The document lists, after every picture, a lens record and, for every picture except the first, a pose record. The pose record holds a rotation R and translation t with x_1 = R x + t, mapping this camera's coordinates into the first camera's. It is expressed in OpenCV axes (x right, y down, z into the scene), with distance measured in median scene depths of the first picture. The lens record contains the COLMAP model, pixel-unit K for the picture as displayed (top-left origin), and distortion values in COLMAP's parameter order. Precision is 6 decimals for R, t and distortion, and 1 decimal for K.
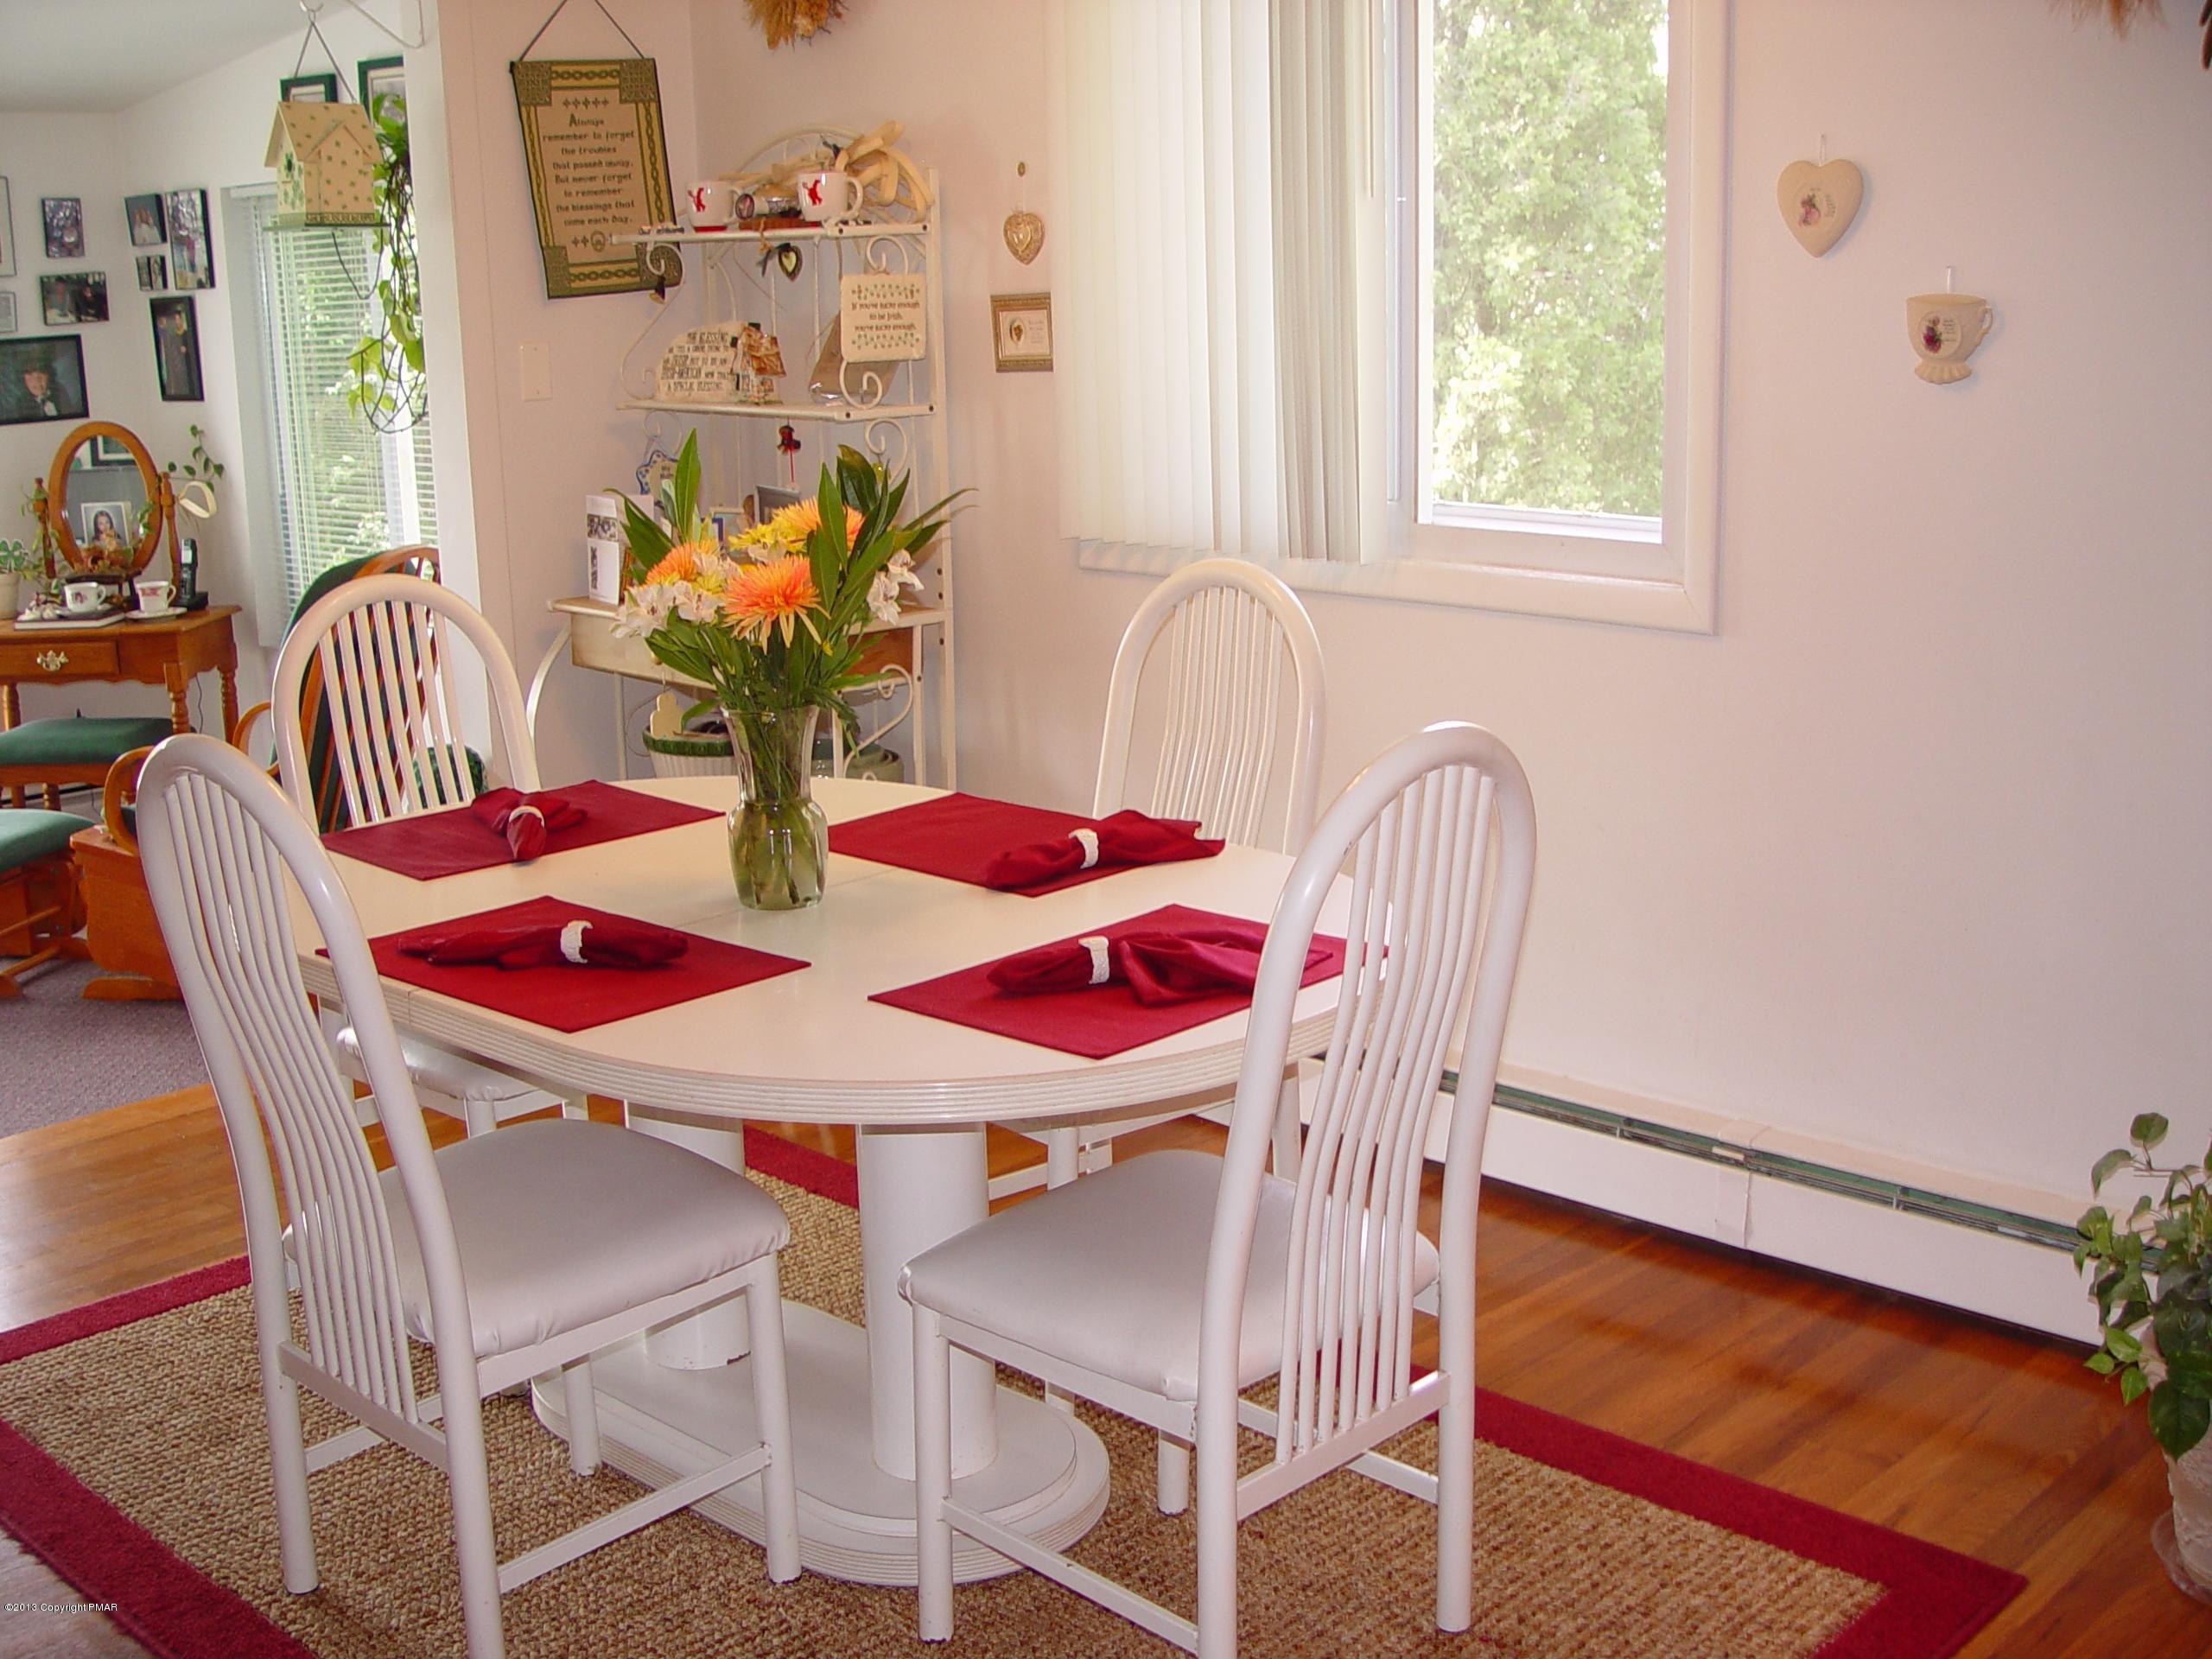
lens RADIAL K [[2535.7, 0, 1090.0], [0, 2535.7, 868.3], [0, 0, 1]] dist [-0.208608, 0.250510]
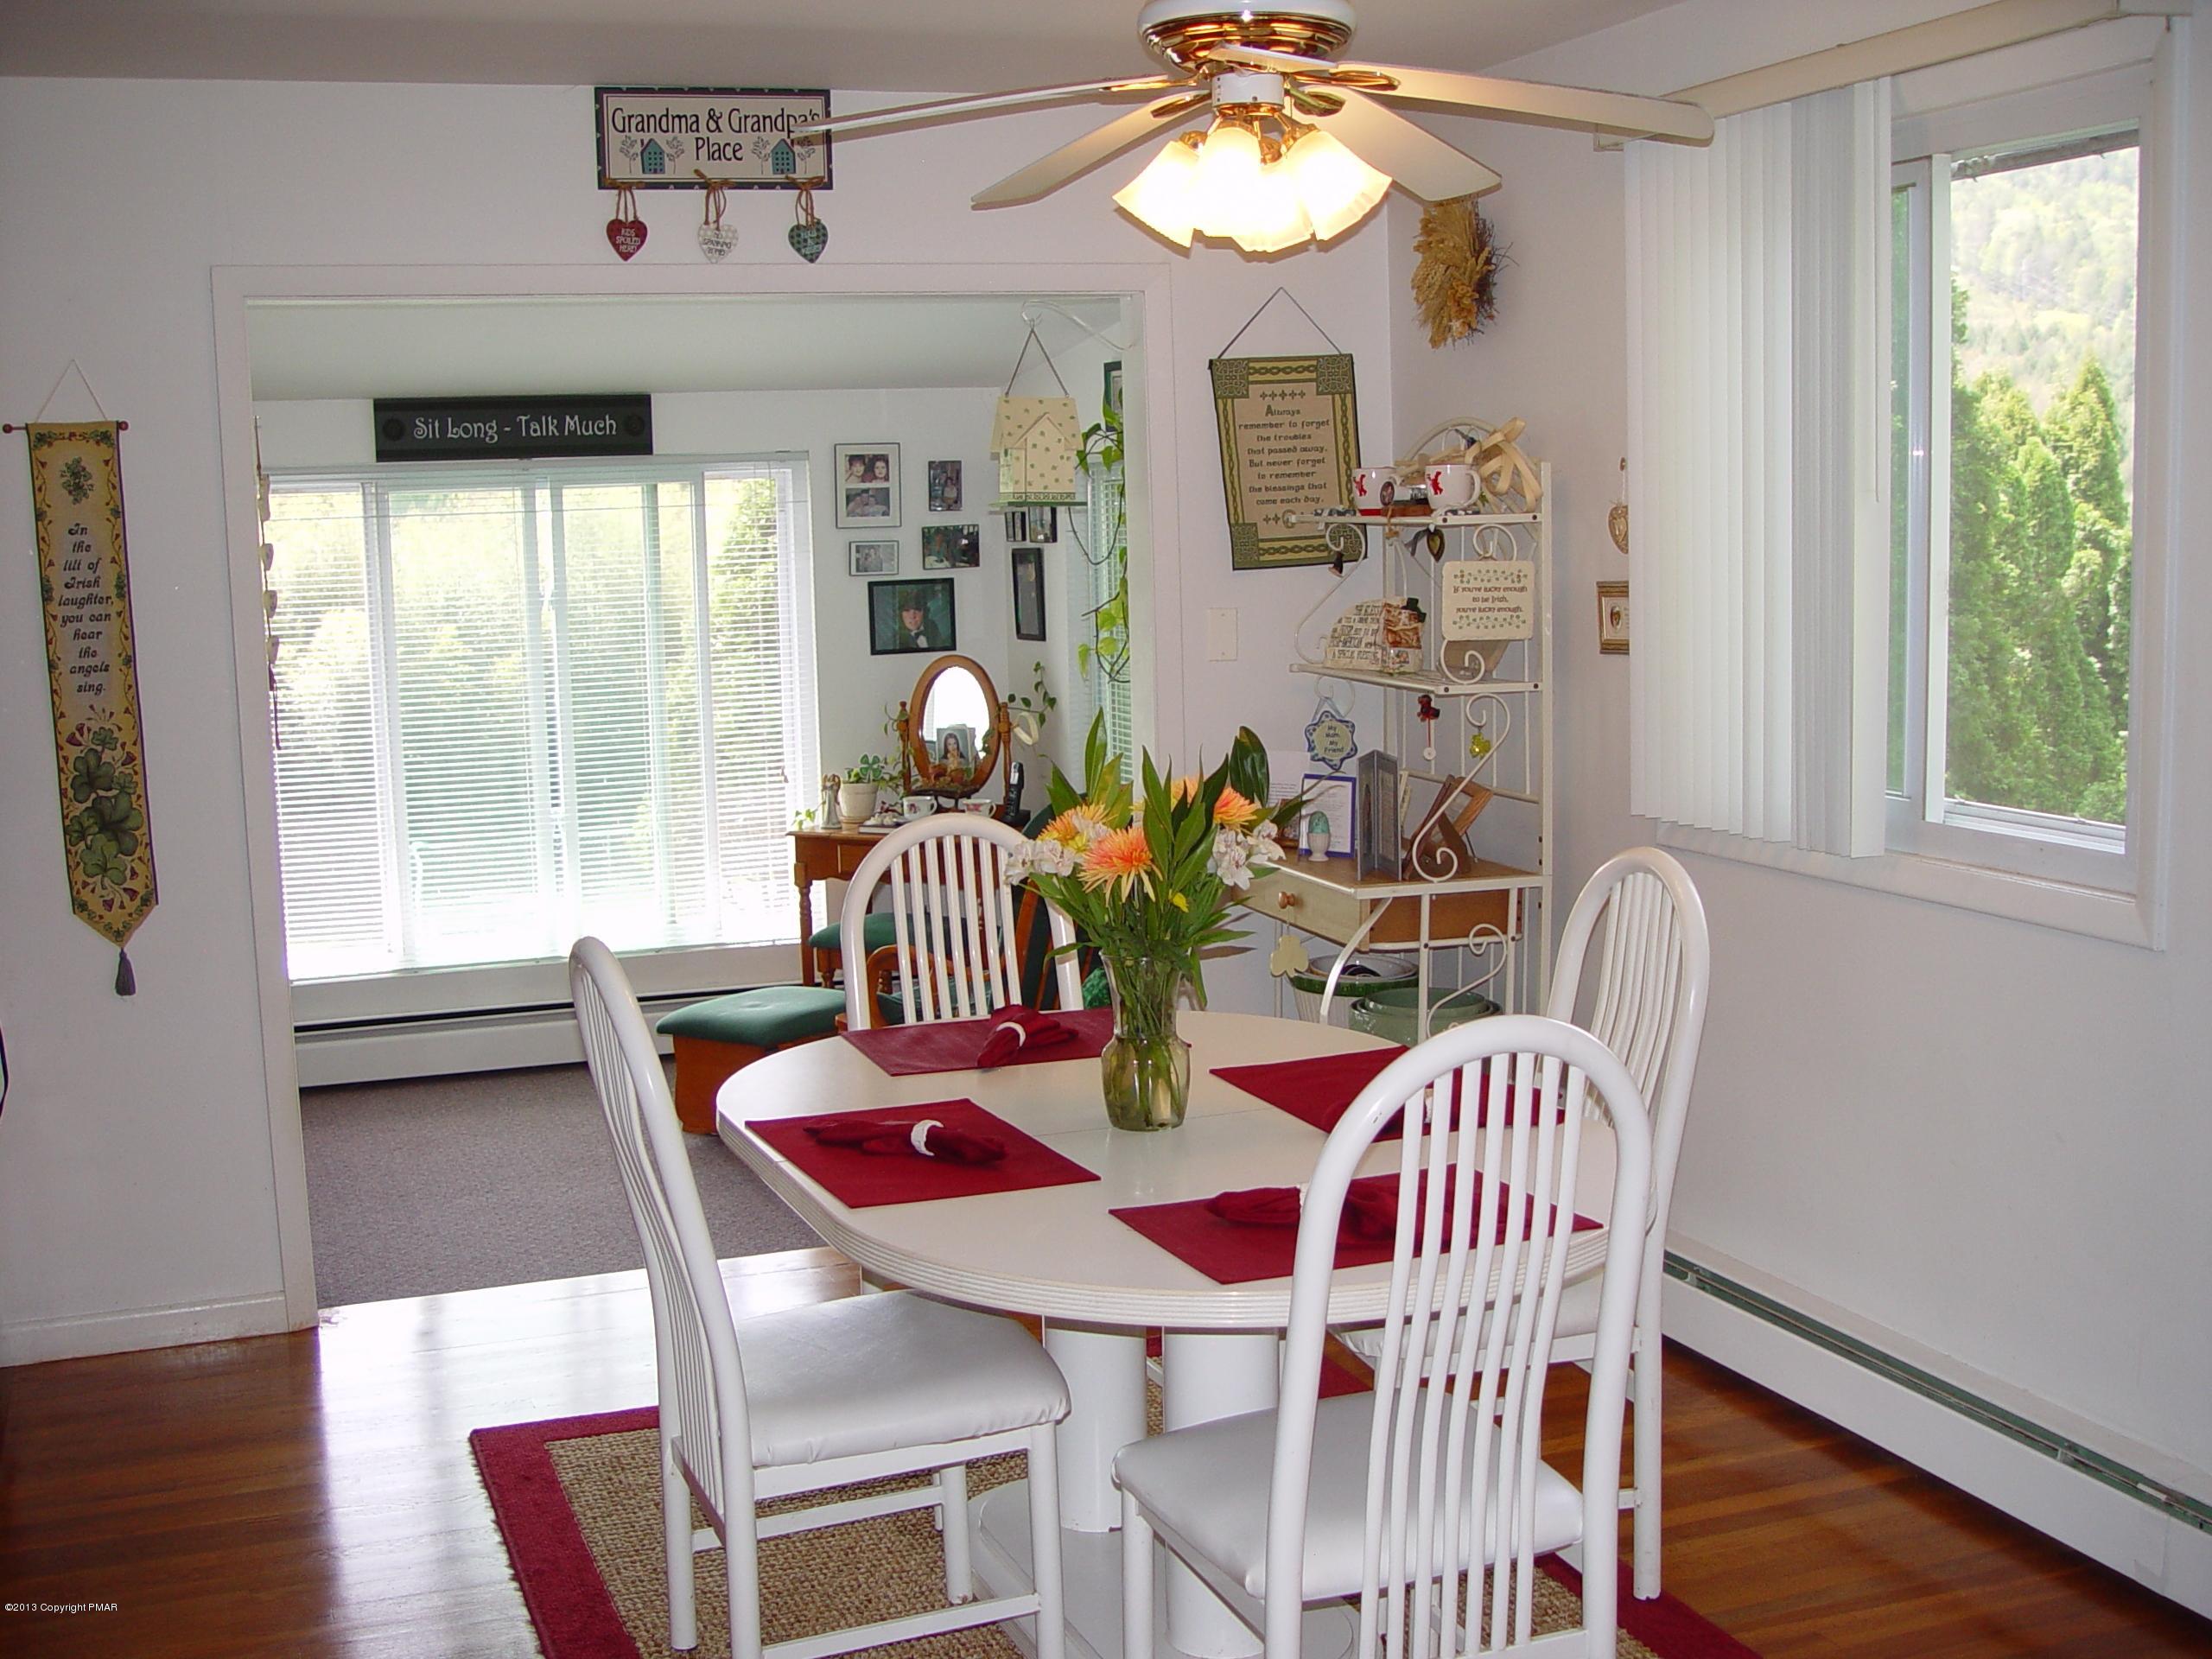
lens RADIAL K [[2535.7, 0, 1090.0], [0, 2535.7, 868.3], [0, 0, 1]] dist [-0.208608, 0.250510]
pose [[0.902882, 0.063961, -0.425105, 0.211941], [-0.102668, 0.992337, -0.068751, -0.013011], [0.417450, 0.105719, 0.902529, -0.029387]]
